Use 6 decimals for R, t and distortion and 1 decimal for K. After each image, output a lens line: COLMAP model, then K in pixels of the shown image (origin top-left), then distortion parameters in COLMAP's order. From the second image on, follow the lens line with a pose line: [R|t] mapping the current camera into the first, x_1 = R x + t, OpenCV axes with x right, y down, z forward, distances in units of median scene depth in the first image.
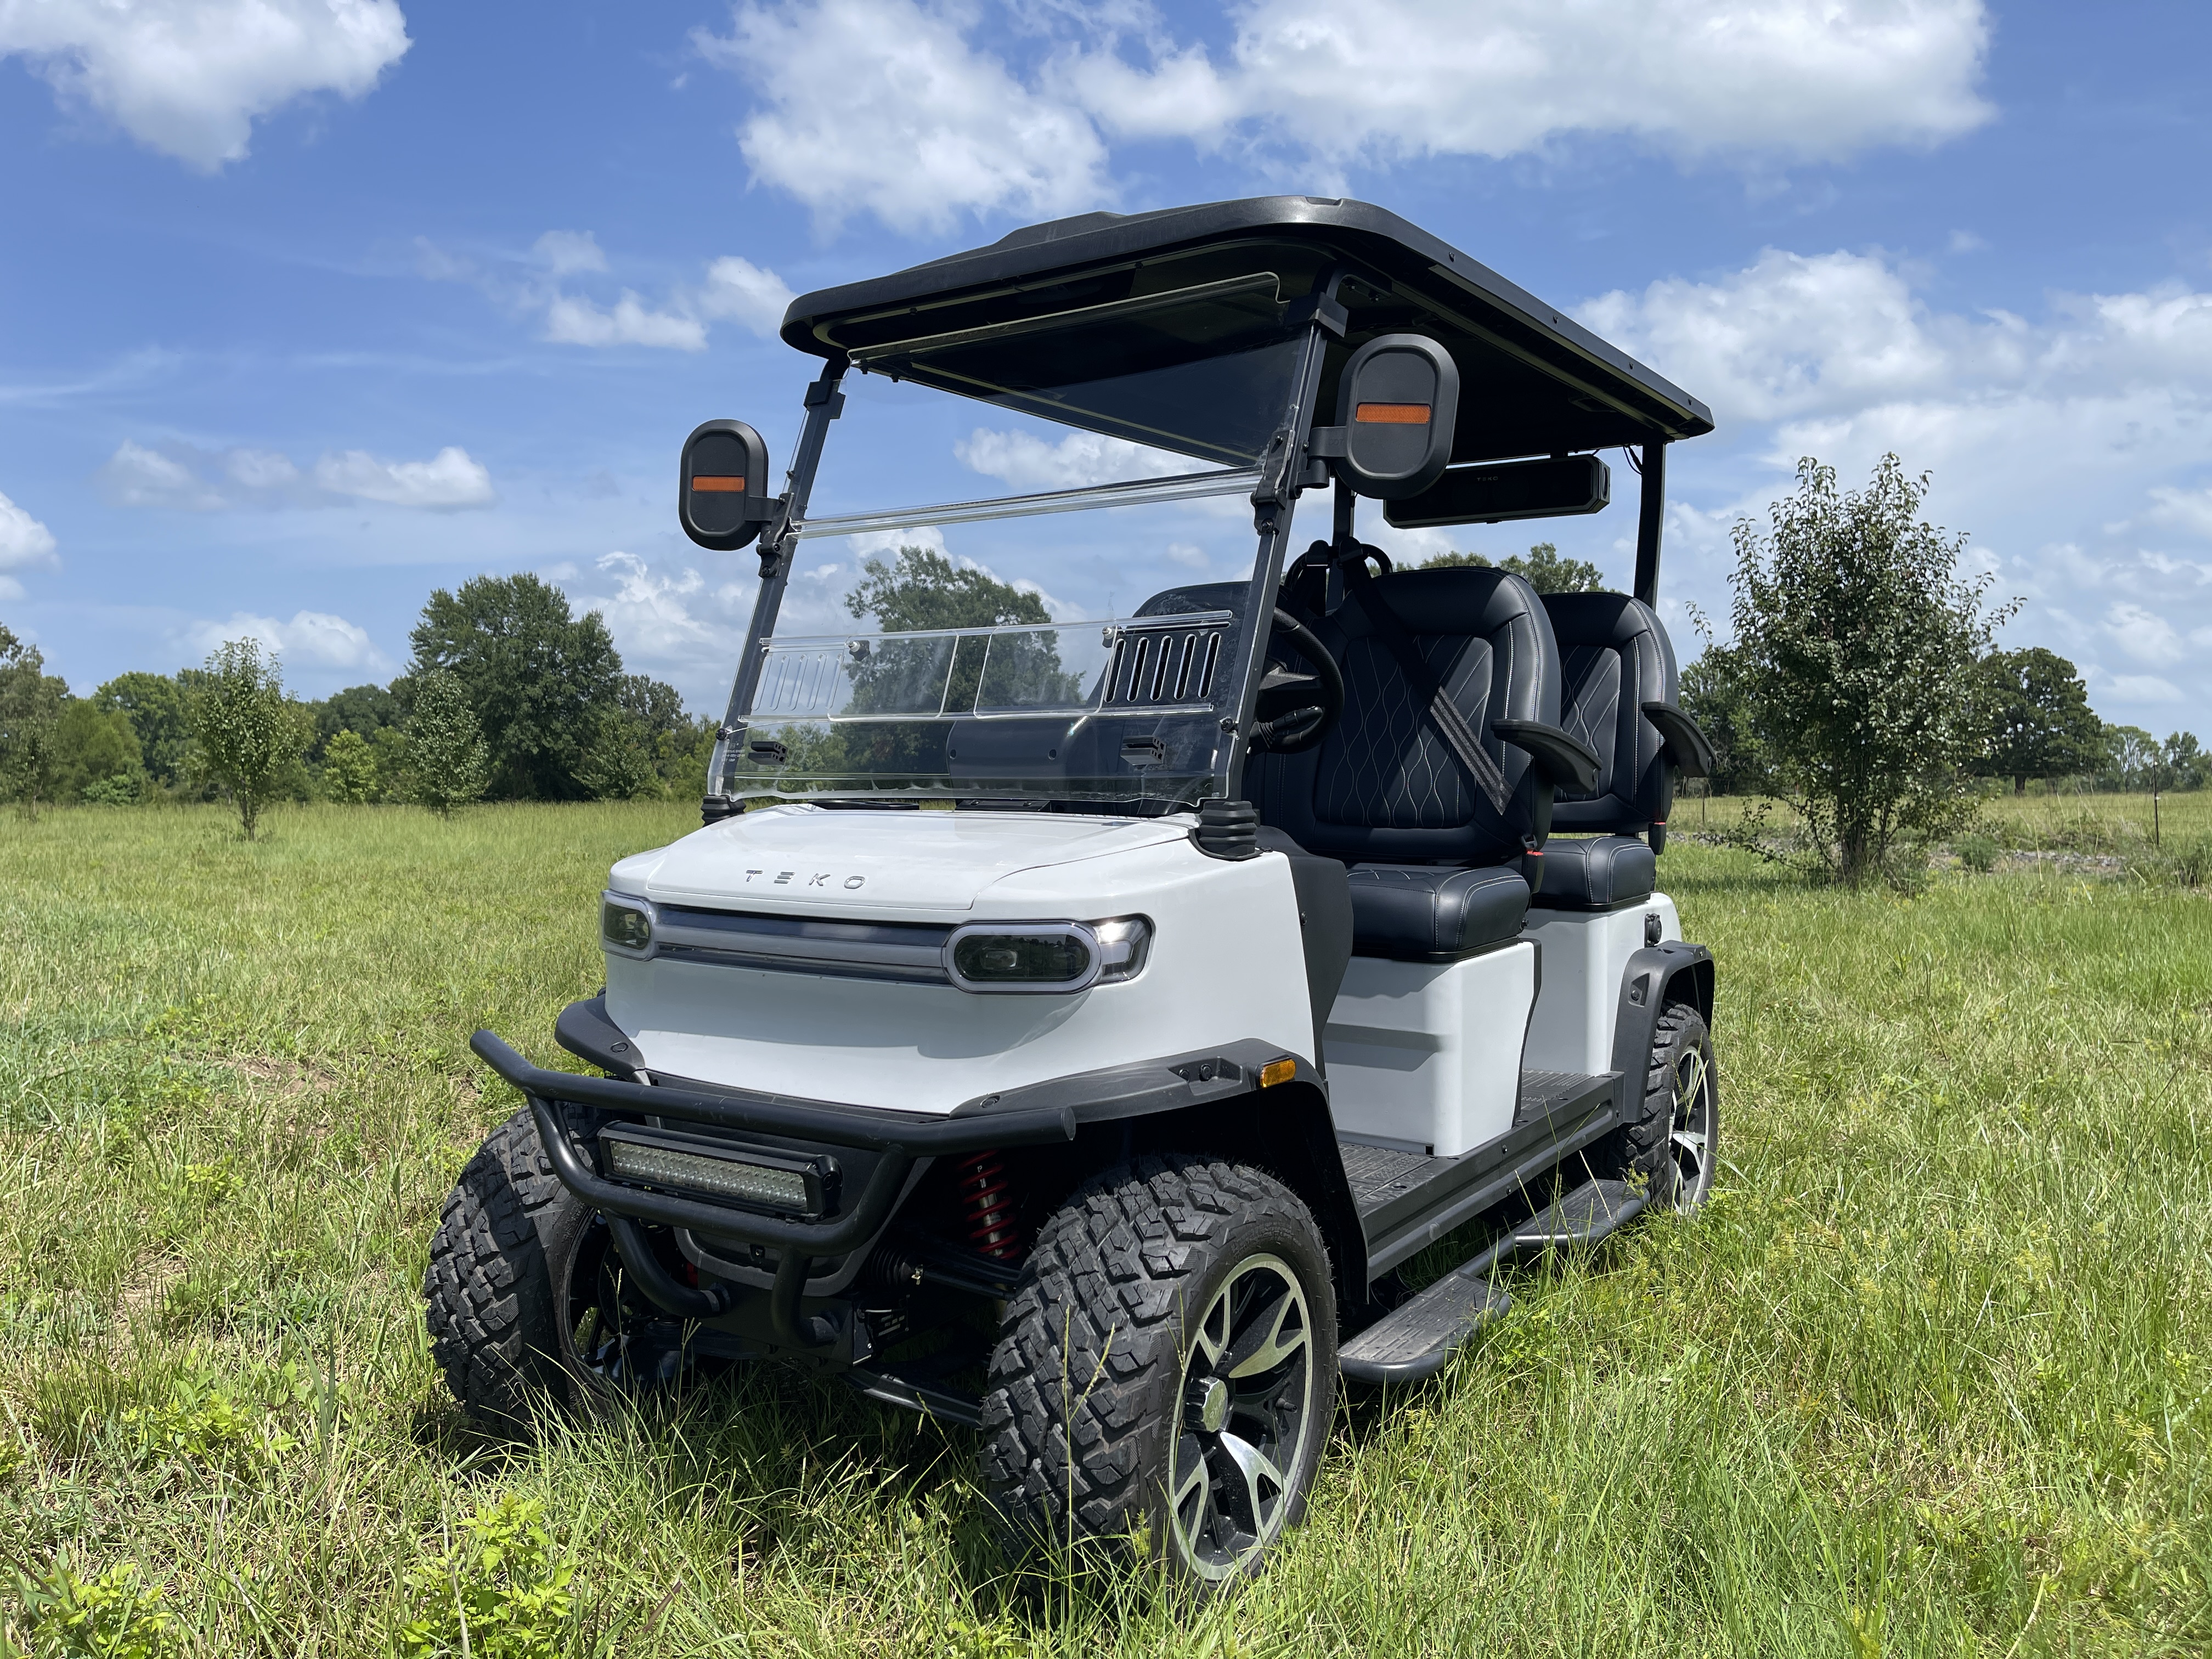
lens RADIAL K [[1679.9, 0, 1090.9], [0, 1679.9, 809.6], [0, 0, 1]] dist [0.071922, -0.075320]
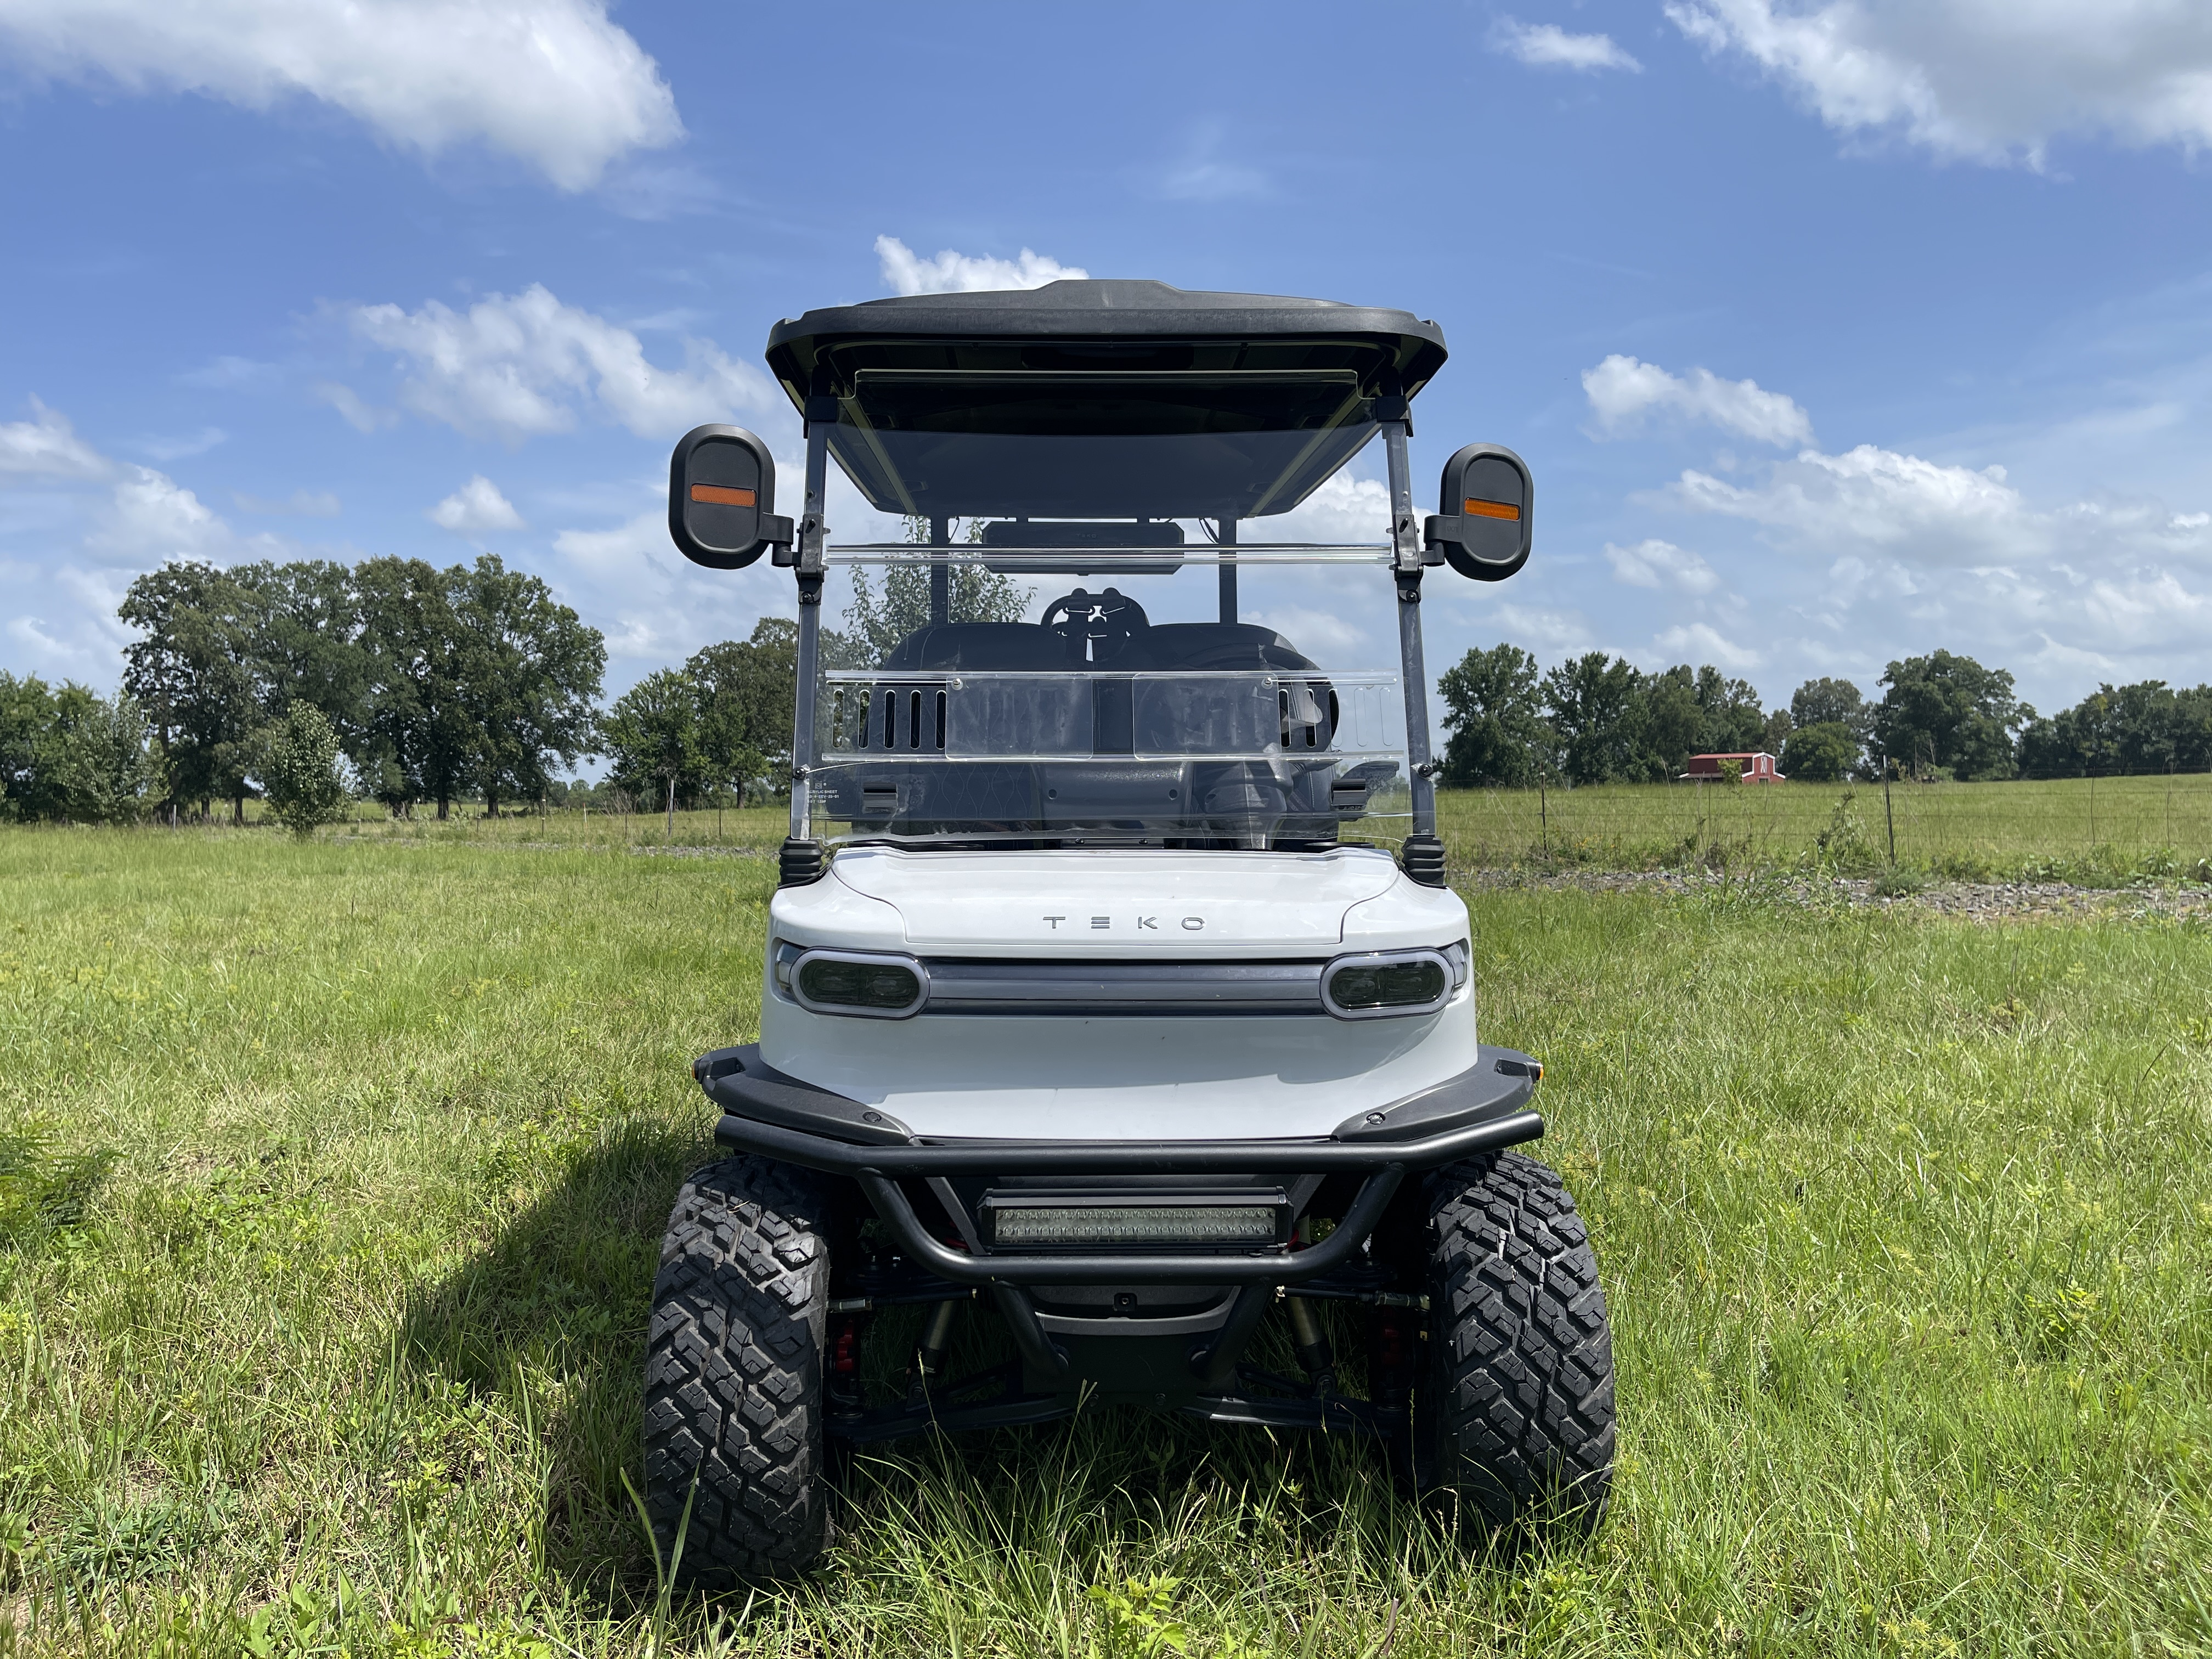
lens RADIAL K [[1679.9, 0, 1077.1], [0, 1679.9, 805.2], [0, 0, 1]] dist [0.071922, -0.075320]
pose [[0.820689, -0.010346, 0.571281, -0.111903], [0.017031, 0.999835, -0.006359, -0.003383], [-0.571121, 0.014948, 0.820730, 0.028111]]
